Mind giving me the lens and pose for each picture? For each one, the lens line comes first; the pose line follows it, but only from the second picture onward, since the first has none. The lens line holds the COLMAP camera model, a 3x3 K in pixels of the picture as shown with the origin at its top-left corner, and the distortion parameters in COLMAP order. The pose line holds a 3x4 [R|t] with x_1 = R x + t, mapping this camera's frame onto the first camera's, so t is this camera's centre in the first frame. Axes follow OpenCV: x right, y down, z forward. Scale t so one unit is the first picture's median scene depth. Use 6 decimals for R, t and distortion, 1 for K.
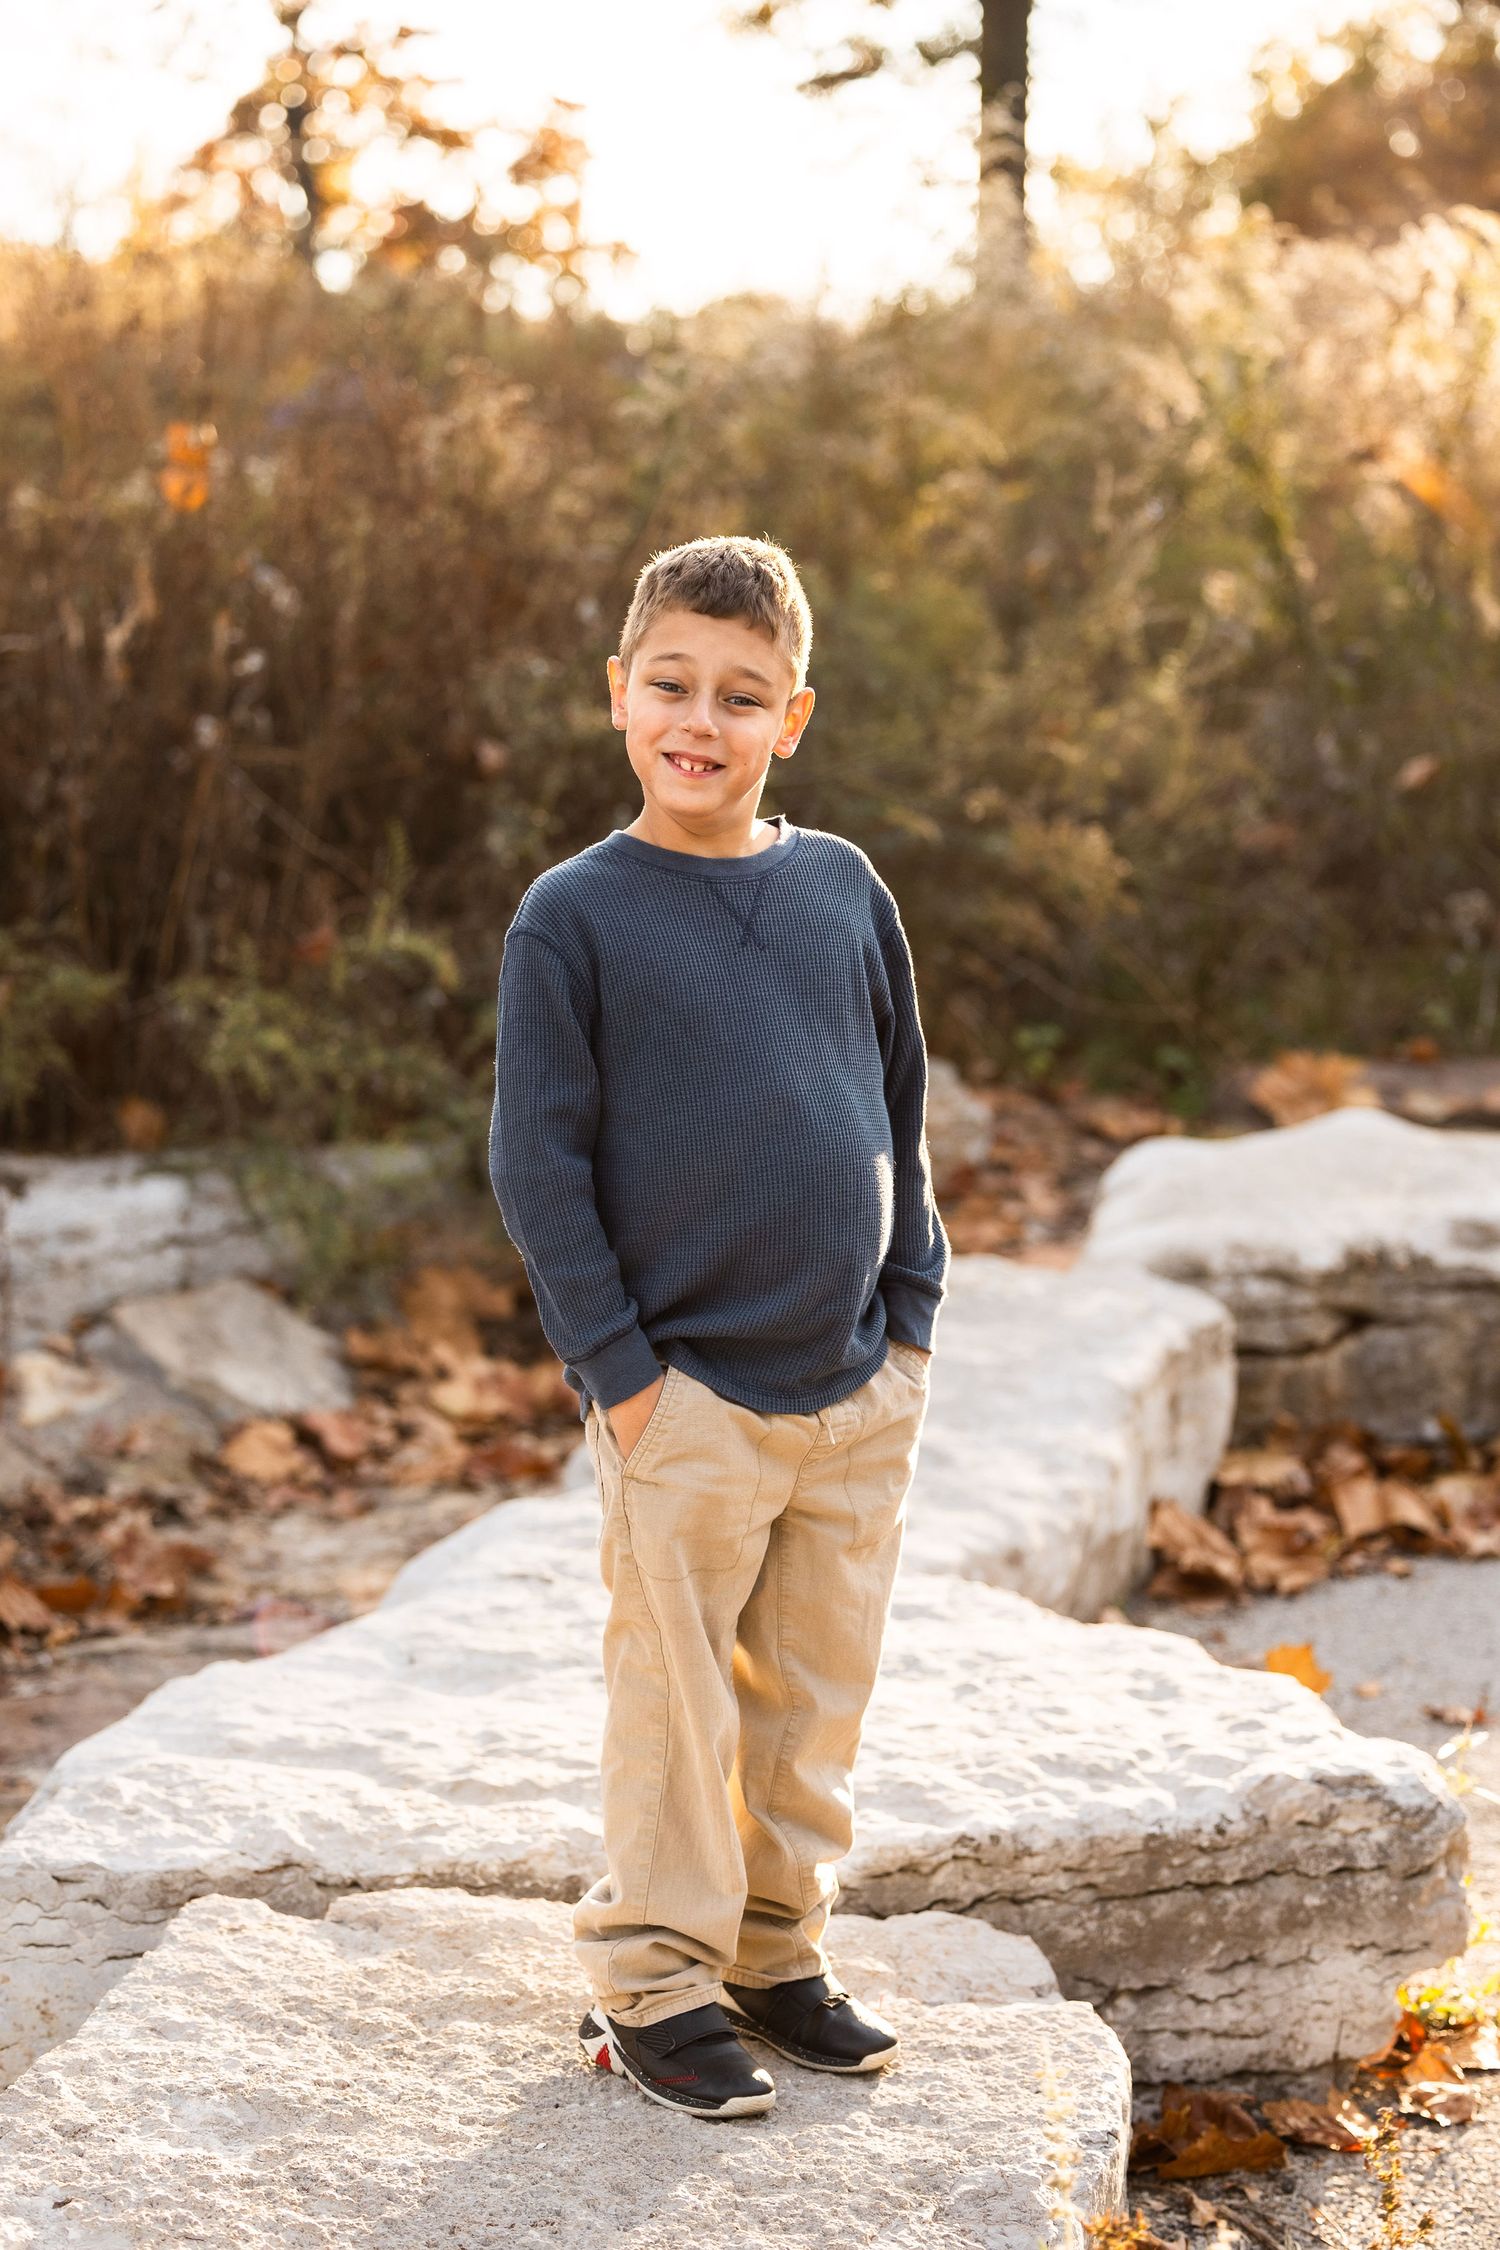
lens RADIAL K [[4639.7, 0, 750.0], [0, 4639.7, 1125.0], [0, 0, 1]] dist [0.010844, -0.026258]
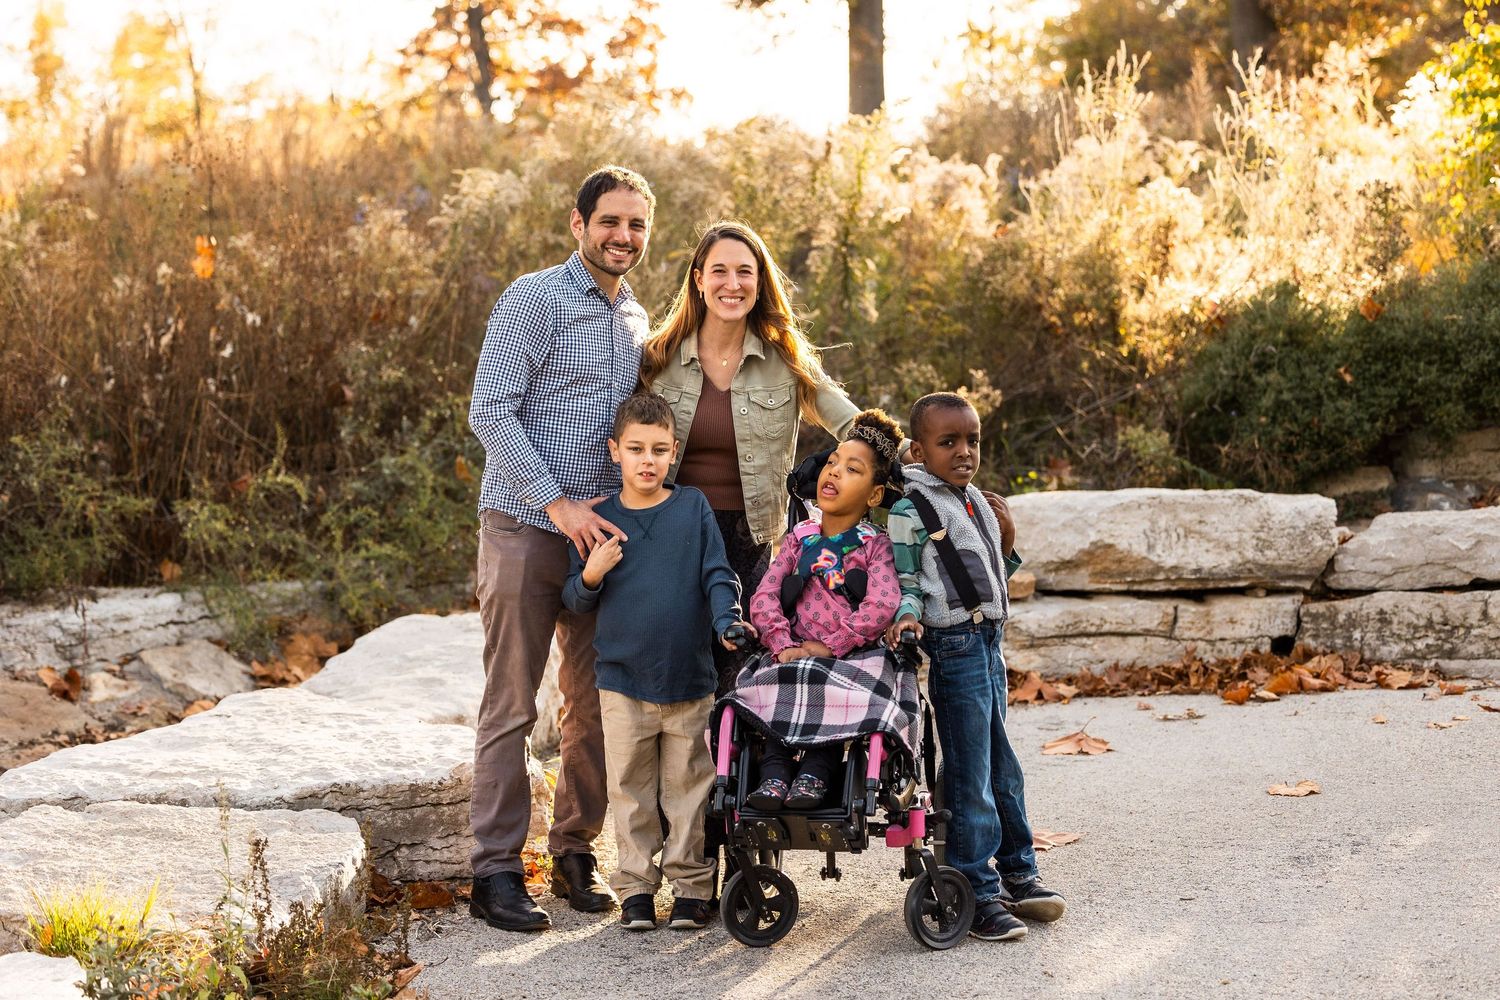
lens RADIAL K [[3093.1, 0, 750.0], [0, 3093.1, 500.0], [0, 0, 1]] dist [0.010844, -0.026258]
pose [[0.999311, -0.023432, -0.028776, 0.187008], [0.021923, 0.998423, -0.051676, 0.049394], [0.029941, 0.051010, 0.998249, -0.419750]]
